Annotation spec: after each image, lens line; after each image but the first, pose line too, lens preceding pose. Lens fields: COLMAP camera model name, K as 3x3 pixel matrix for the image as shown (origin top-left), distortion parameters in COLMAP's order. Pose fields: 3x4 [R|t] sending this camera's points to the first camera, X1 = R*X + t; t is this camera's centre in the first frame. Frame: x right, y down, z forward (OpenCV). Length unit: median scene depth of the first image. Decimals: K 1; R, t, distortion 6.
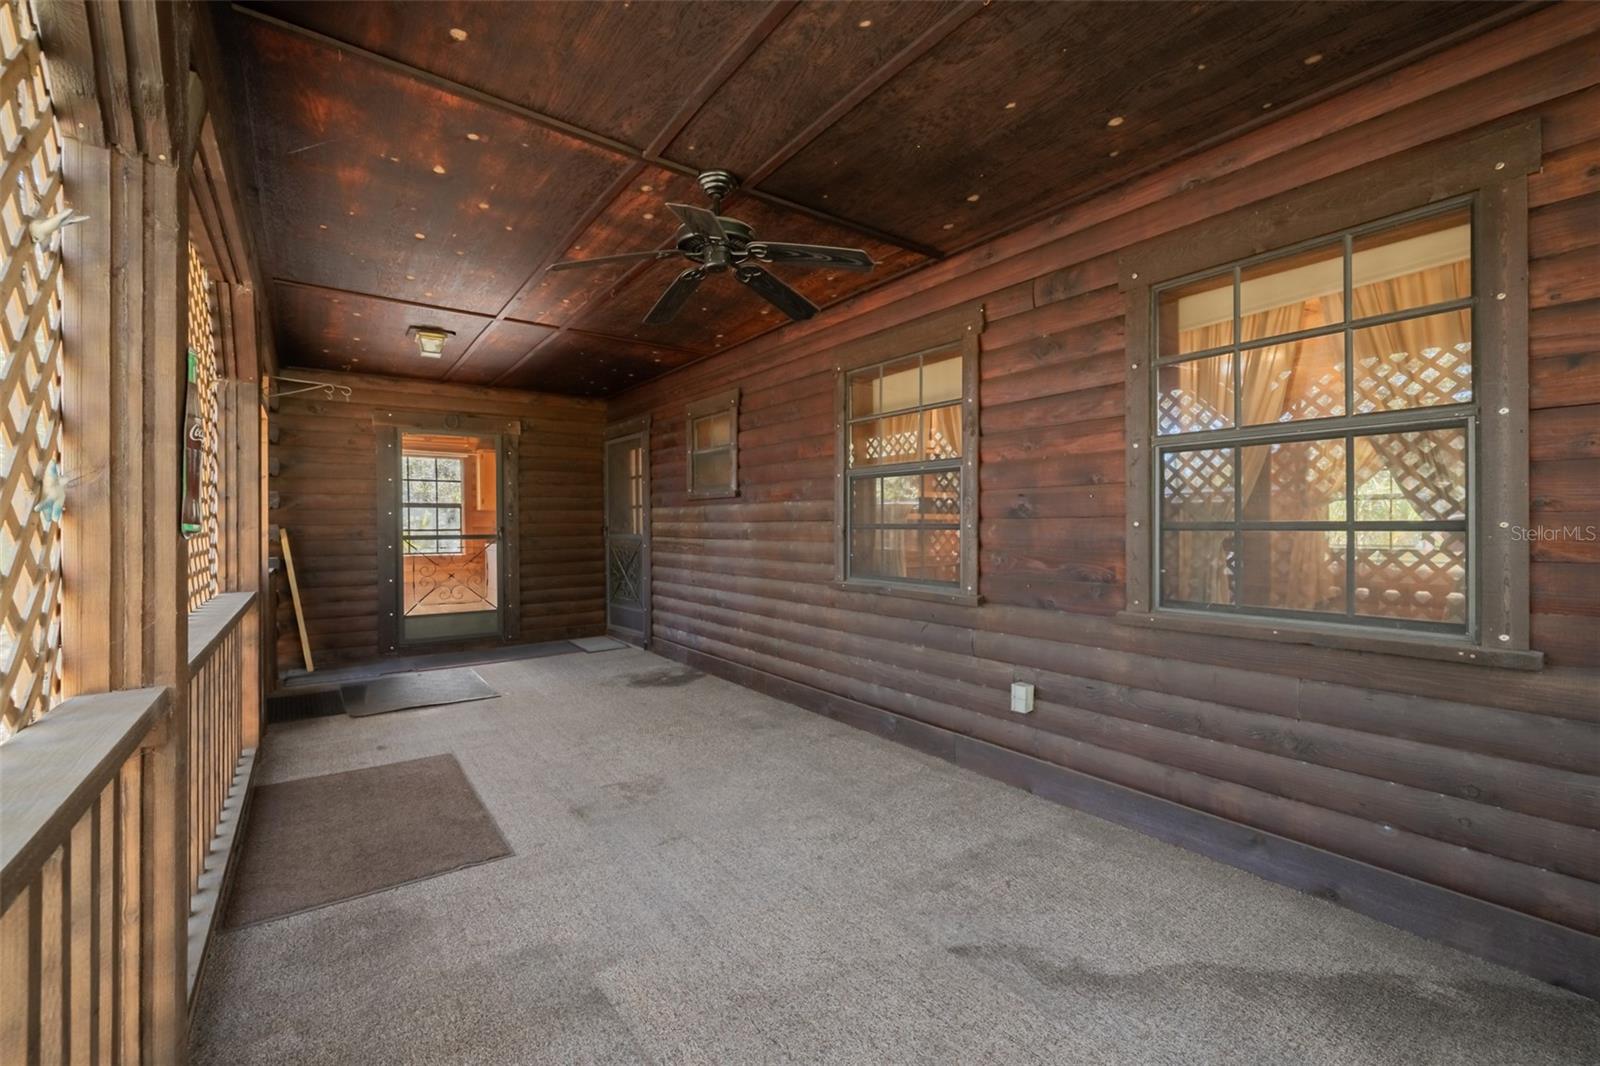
lens RADIAL K [[683.4, 0, 801.6], [0, 683.4, 526.2], [0, 0, 1]] dist [0.042843, 0.000137]
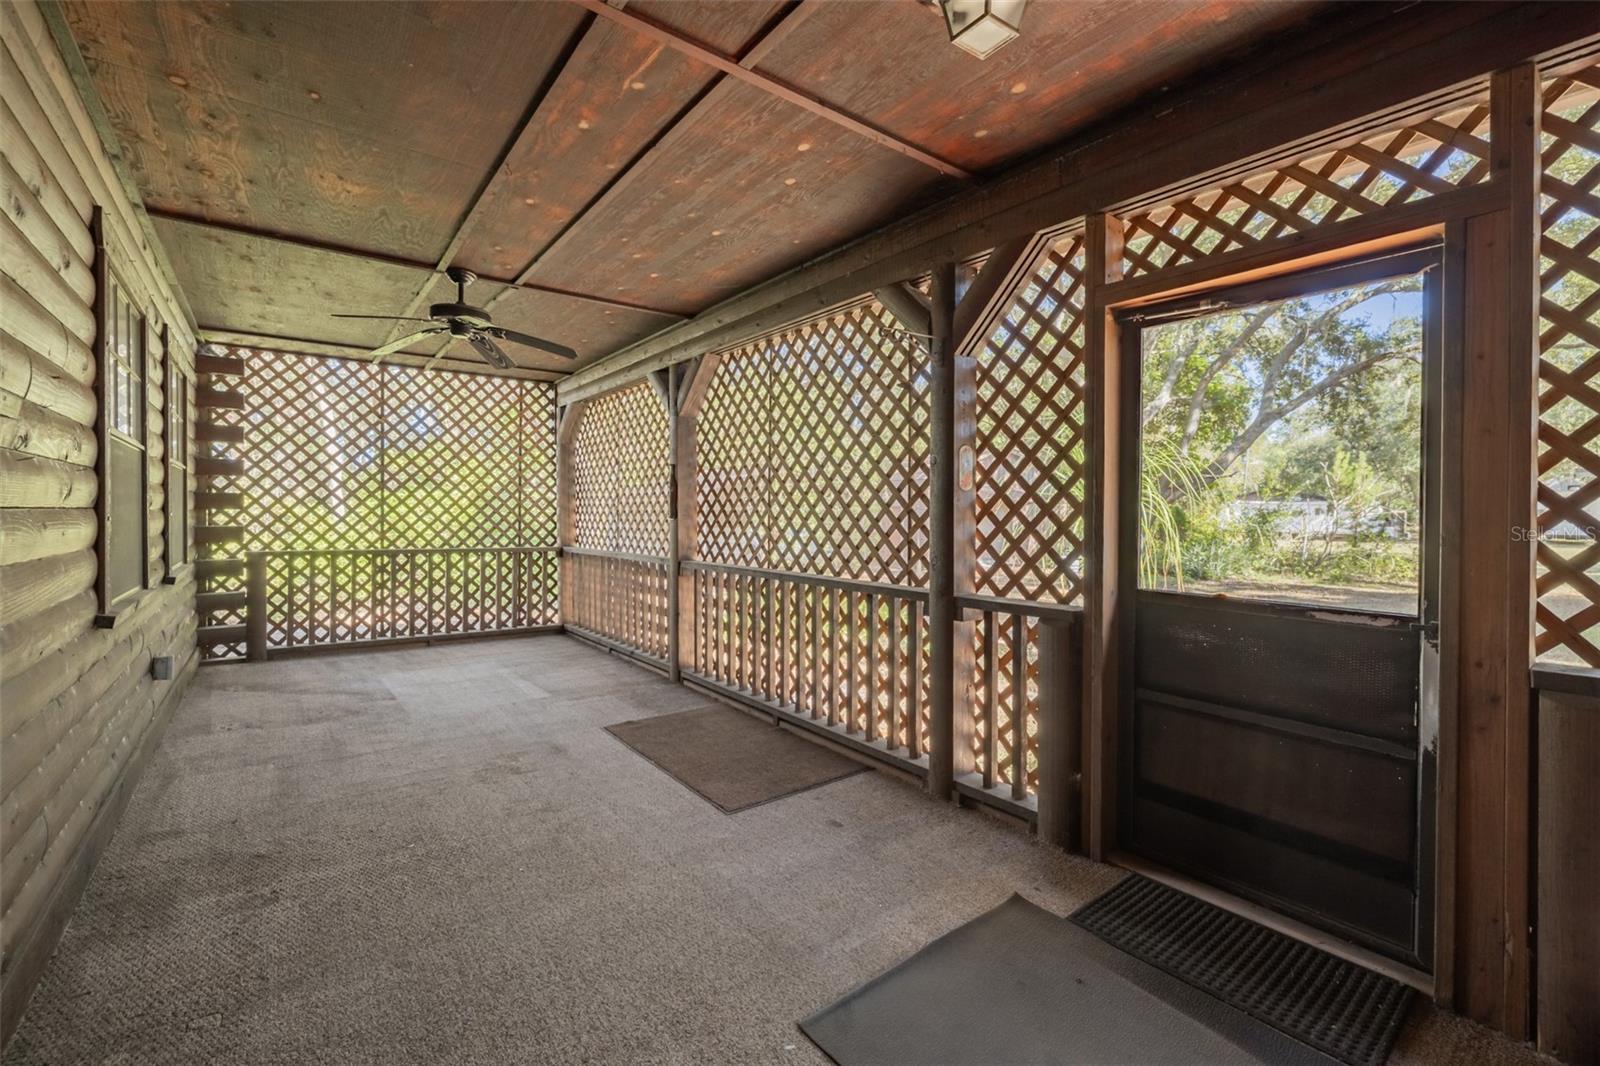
lens RADIAL K [[683.4, 0, 802.1], [0, 683.4, 521.8], [0, 0, 1]] dist [0.042843, 0.000137]
pose [[-0.999403, 0.007666, -0.033693, -0.548212], [0.007244, 0.999894, 0.012642, -0.005928], [0.033787, 0.012390, -0.999352, 1.713580]]
